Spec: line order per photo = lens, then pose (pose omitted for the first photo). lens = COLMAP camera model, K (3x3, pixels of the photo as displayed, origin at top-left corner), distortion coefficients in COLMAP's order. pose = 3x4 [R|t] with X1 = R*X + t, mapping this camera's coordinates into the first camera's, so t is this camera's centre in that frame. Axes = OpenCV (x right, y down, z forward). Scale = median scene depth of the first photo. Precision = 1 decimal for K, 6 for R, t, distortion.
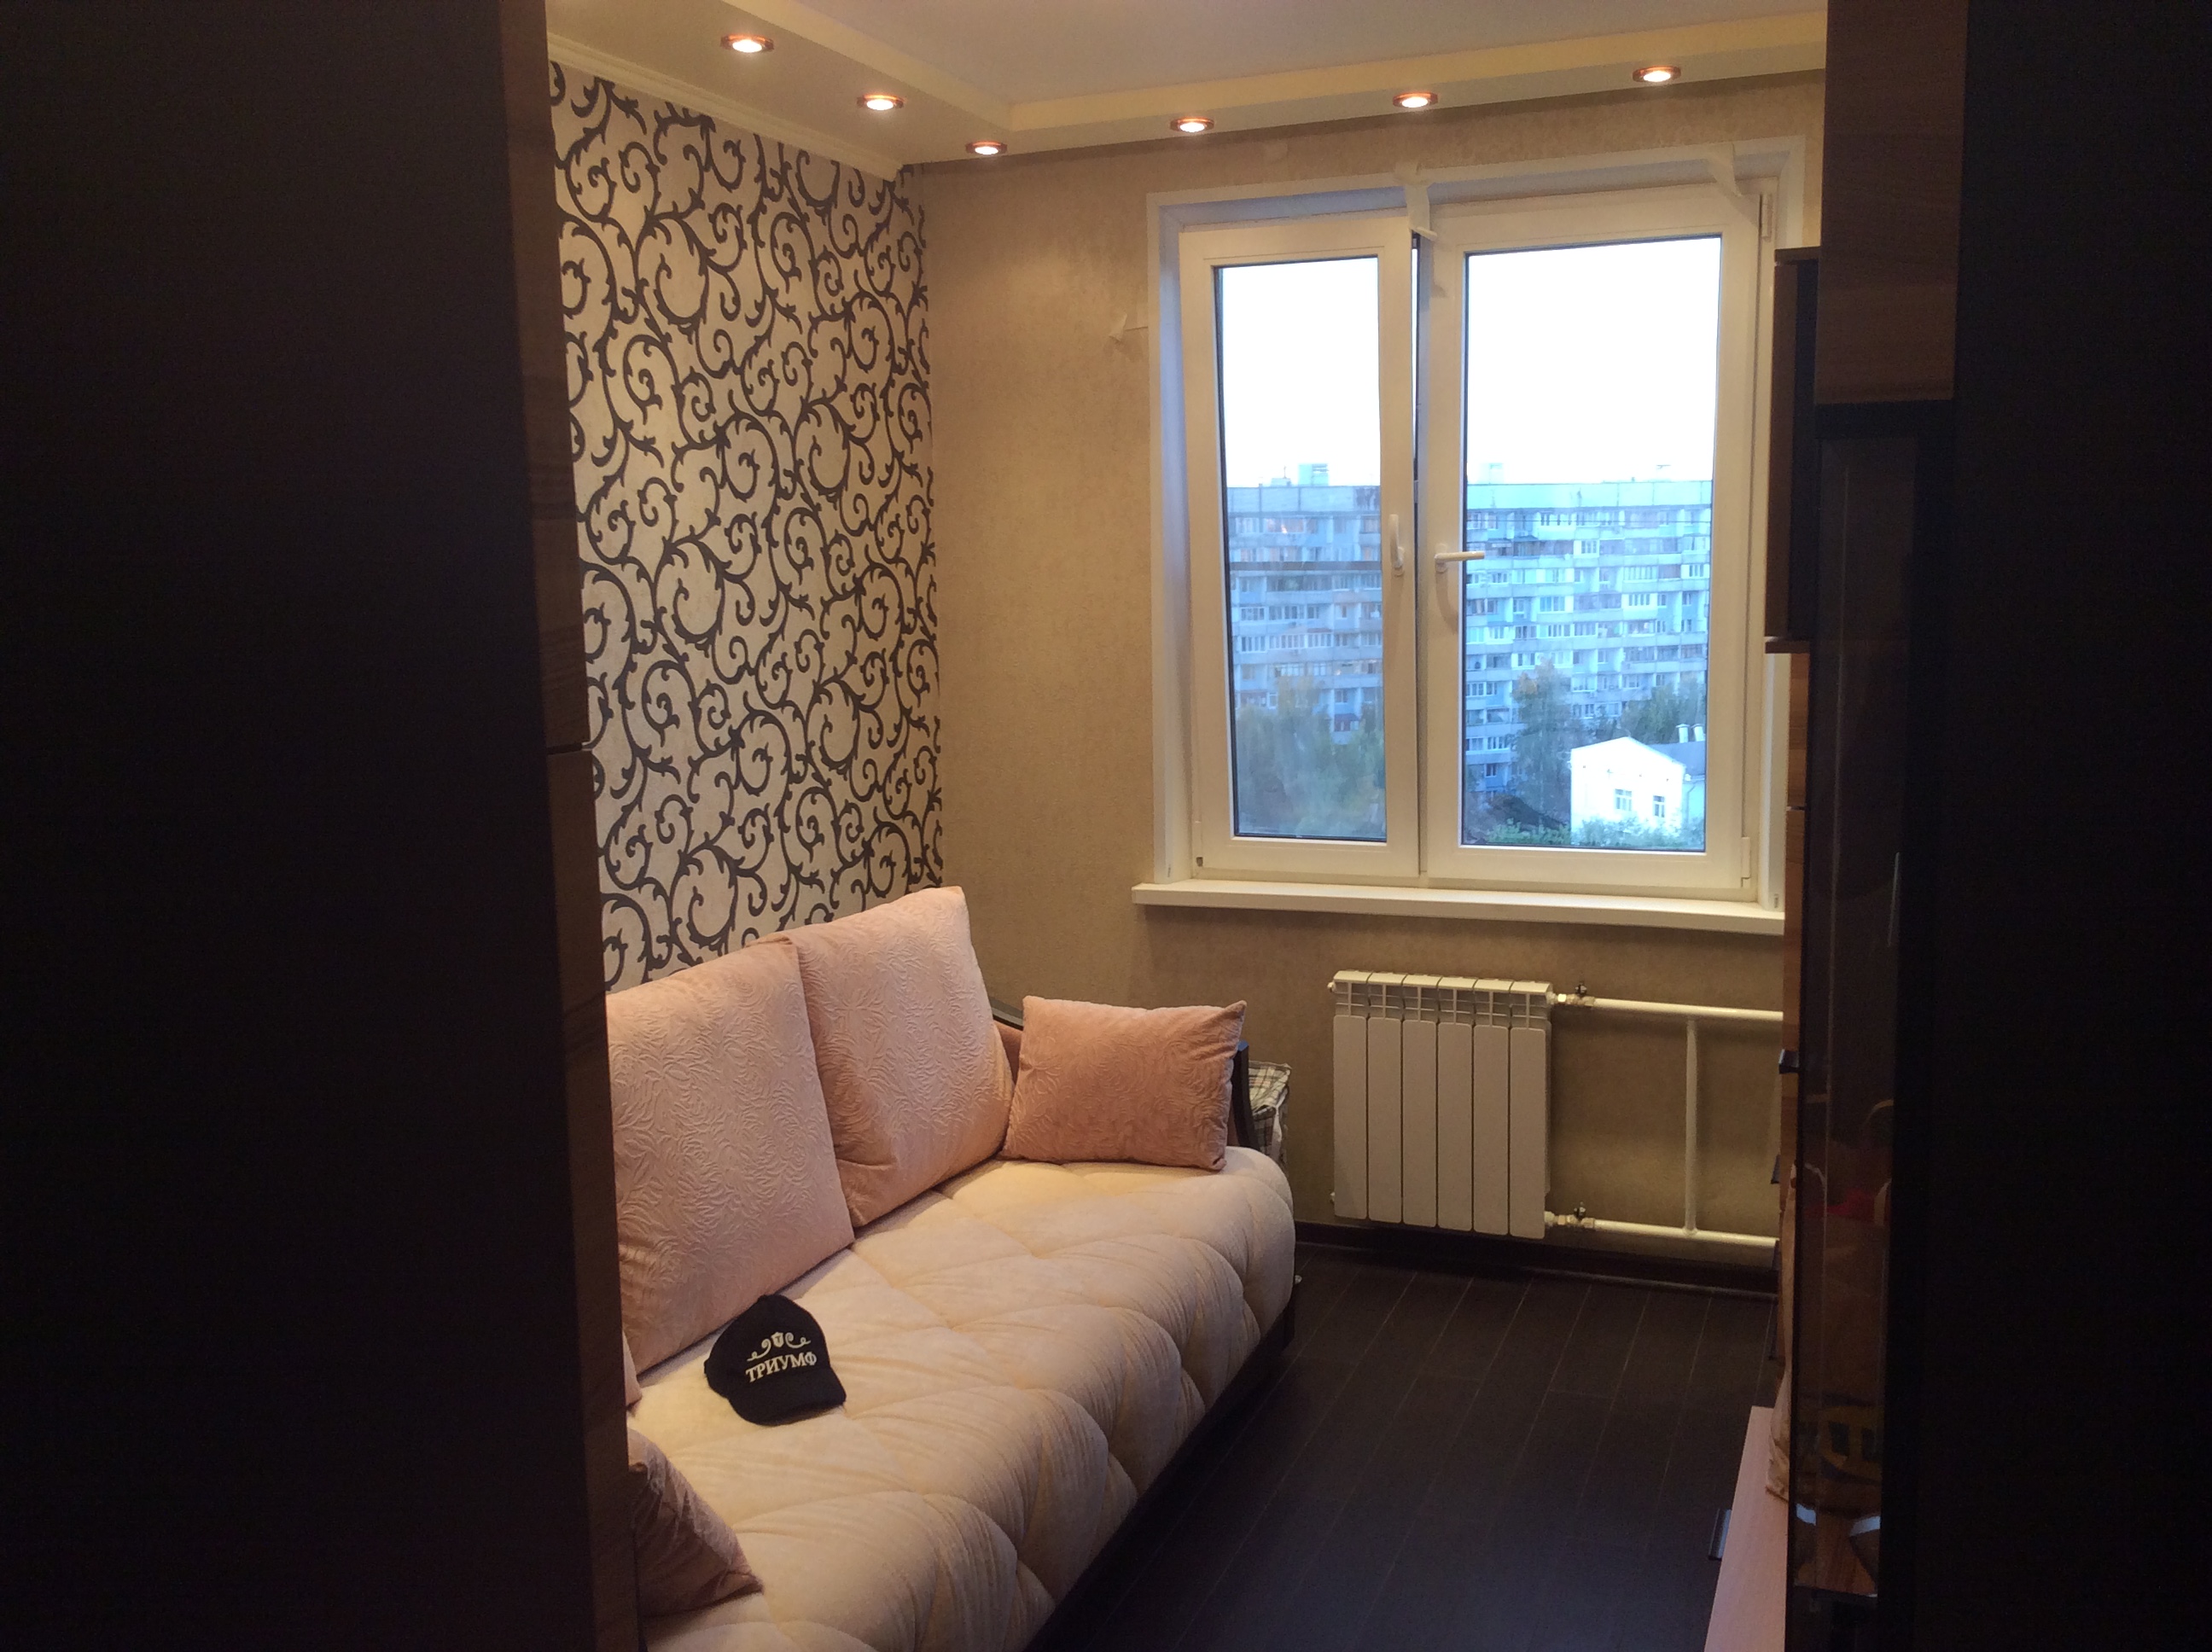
lens RADIAL K [[1848.1, 0, 1112.3], [0, 1848.1, 838.6], [0, 0, 1]] dist [0.105775, -0.153396]
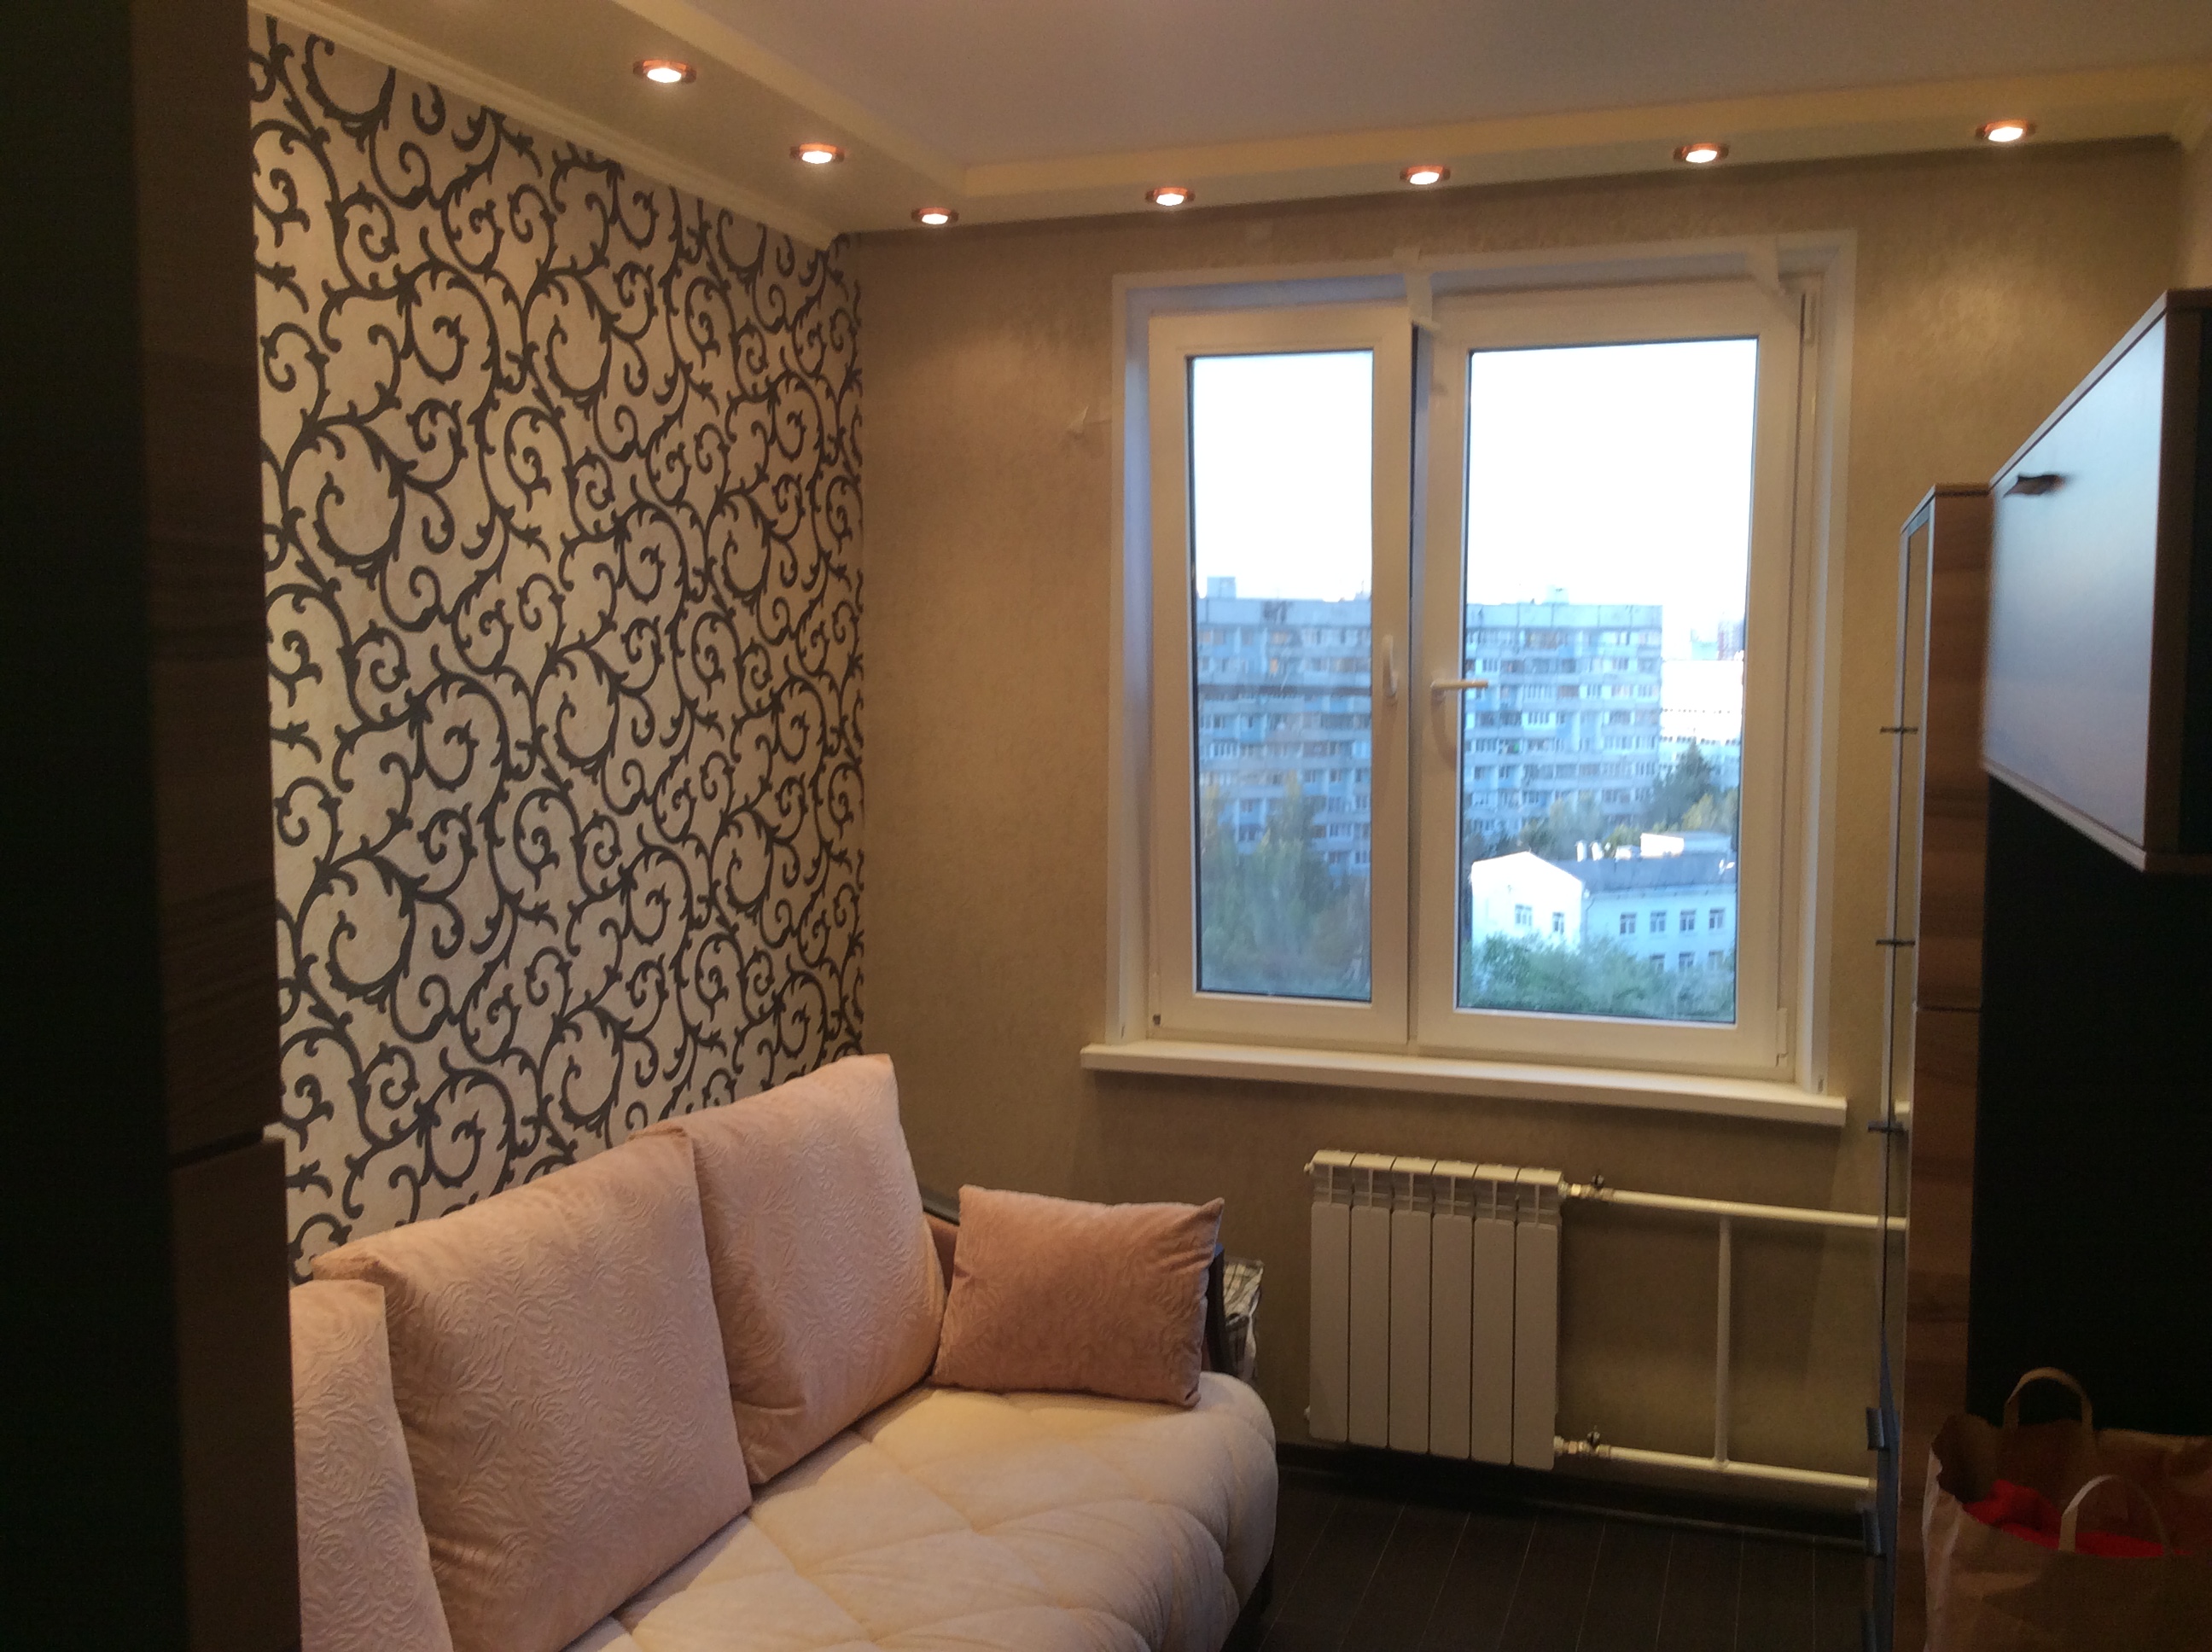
lens RADIAL K [[1848.1, 0, 1112.3], [0, 1848.1, 838.6], [0, 0, 1]] dist [0.105775, -0.153396]
pose [[0.998466, 0.018288, 0.052262, -0.025951], [-0.015292, 0.998249, -0.057147, -0.027375], [-0.053215, 0.056260, 0.996997, 0.139225]]
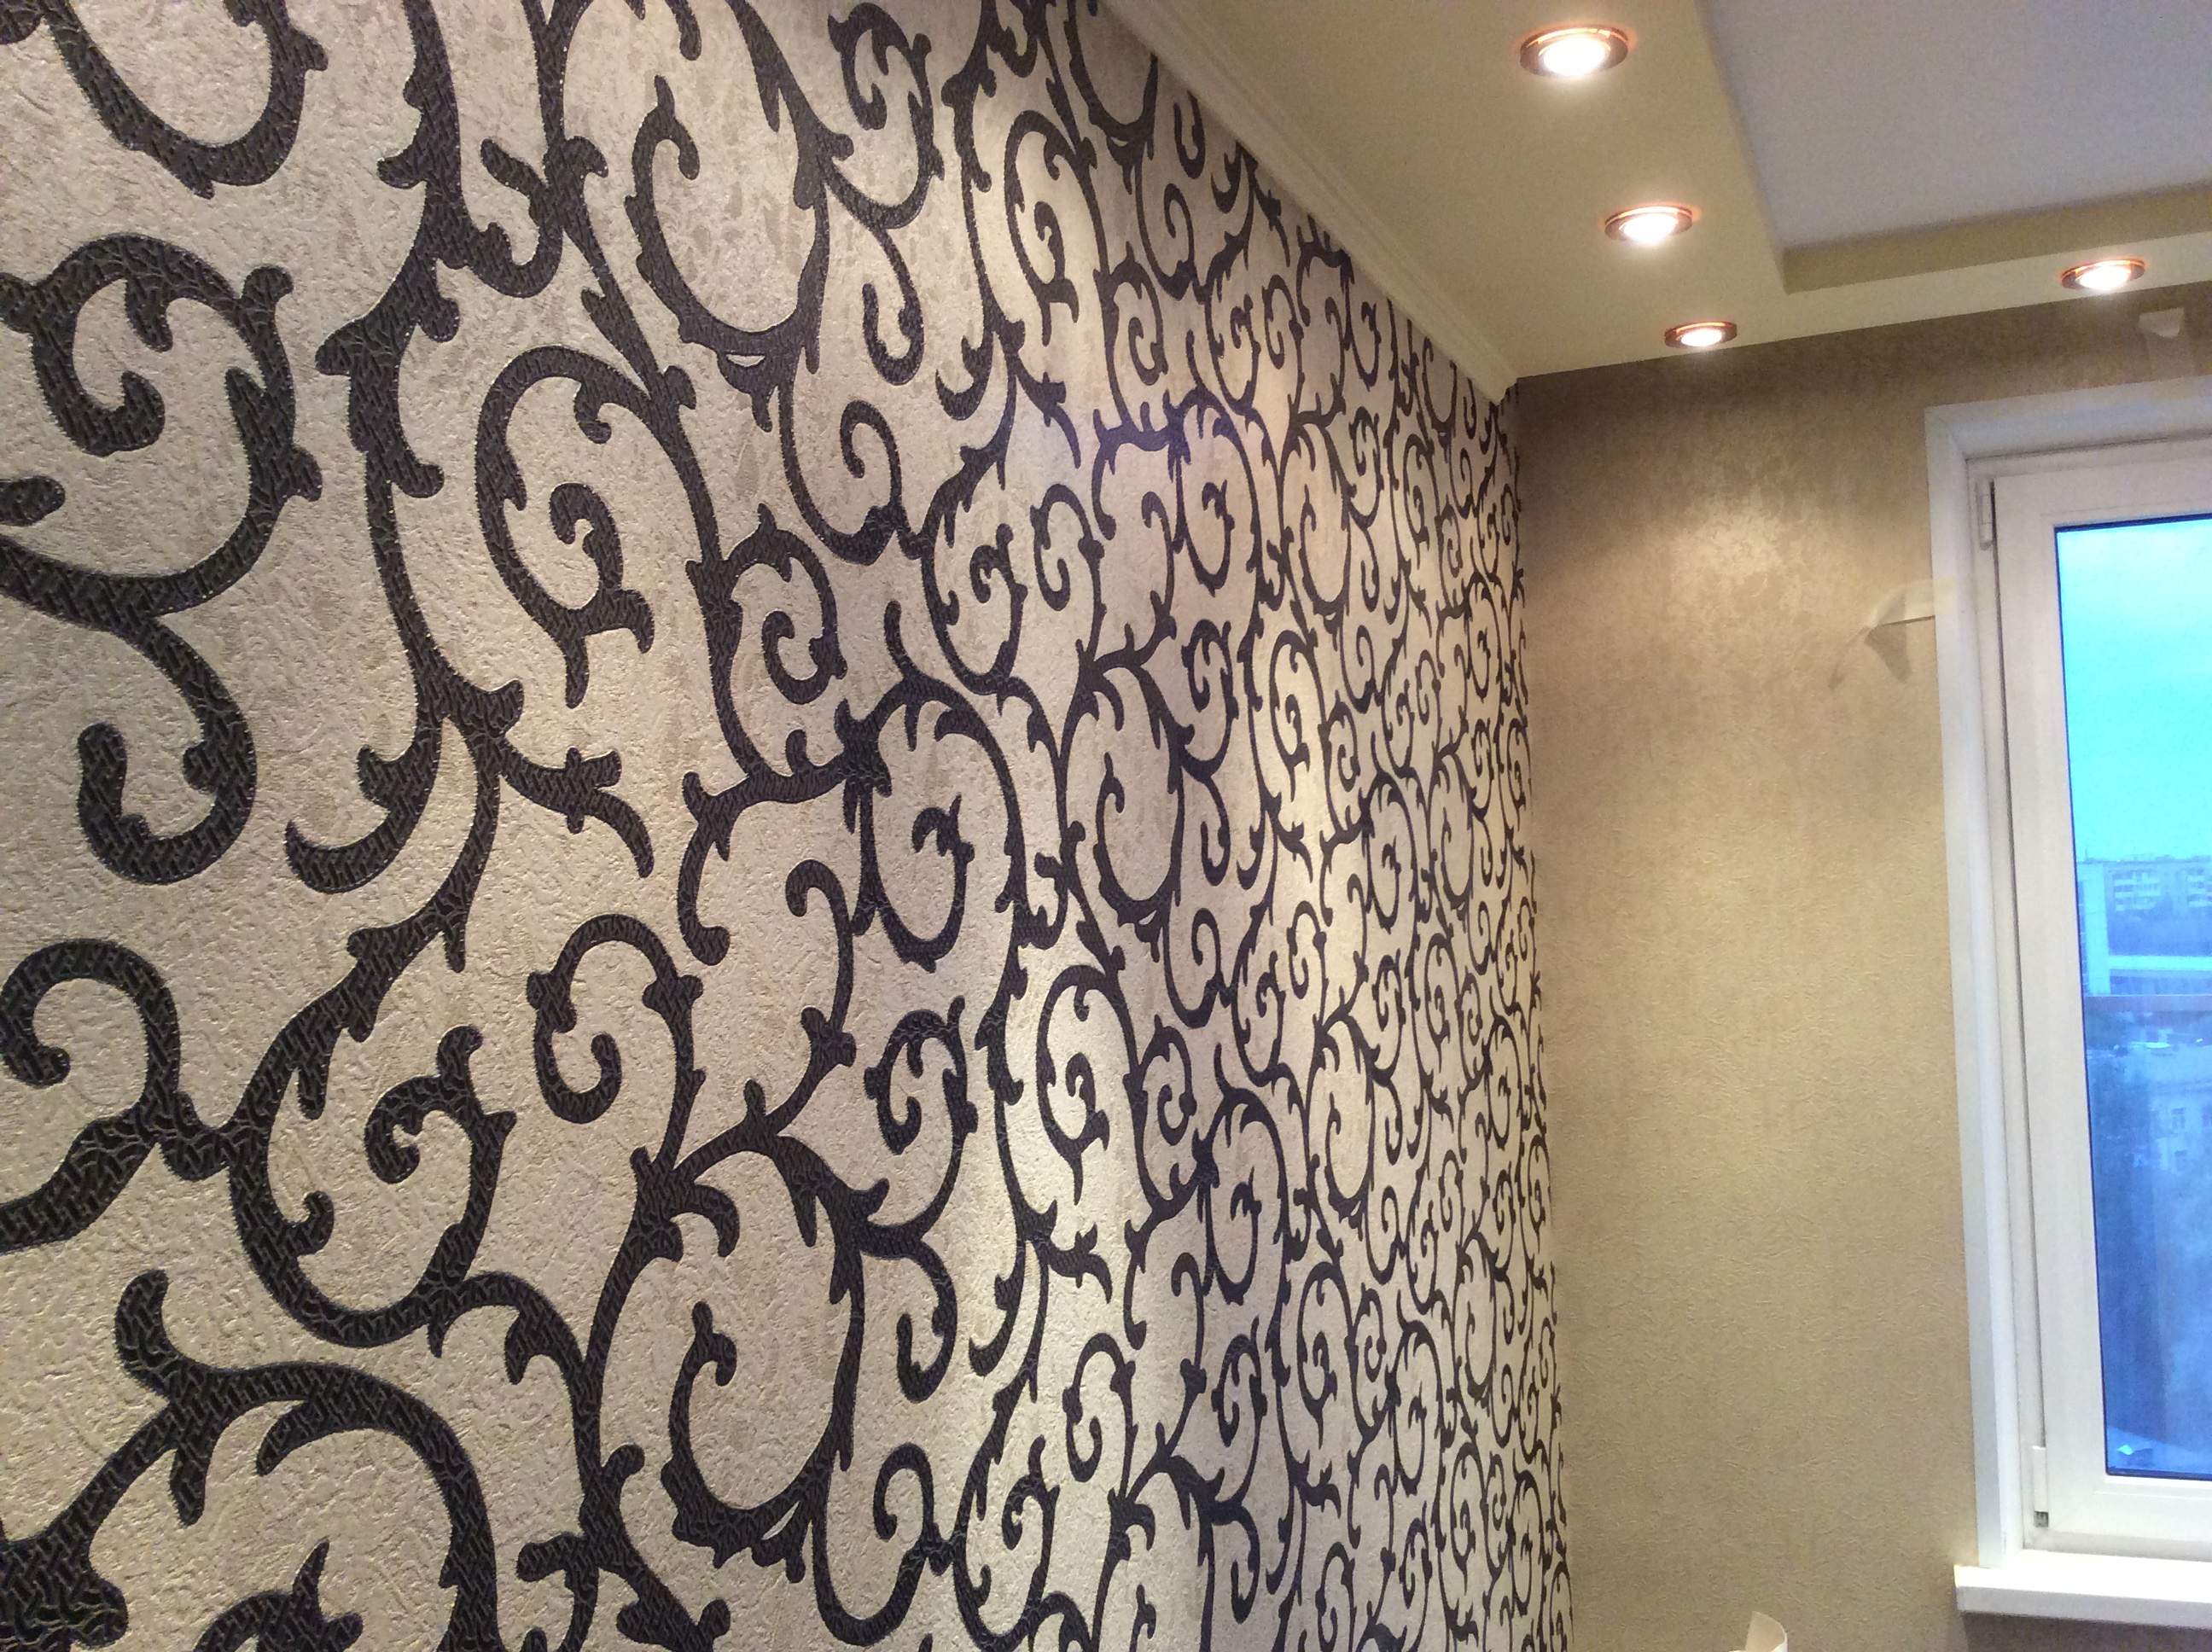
lens RADIAL K [[1848.1, 0, 1112.3], [0, 1848.1, 838.6], [0, 0, 1]] dist [0.105775, -0.153396]
pose [[0.999530, -0.025638, -0.016821, -0.164966], [0.022052, 0.982179, -0.186652, -0.147457], [0.021306, 0.186194, 0.982282, 0.715143]]
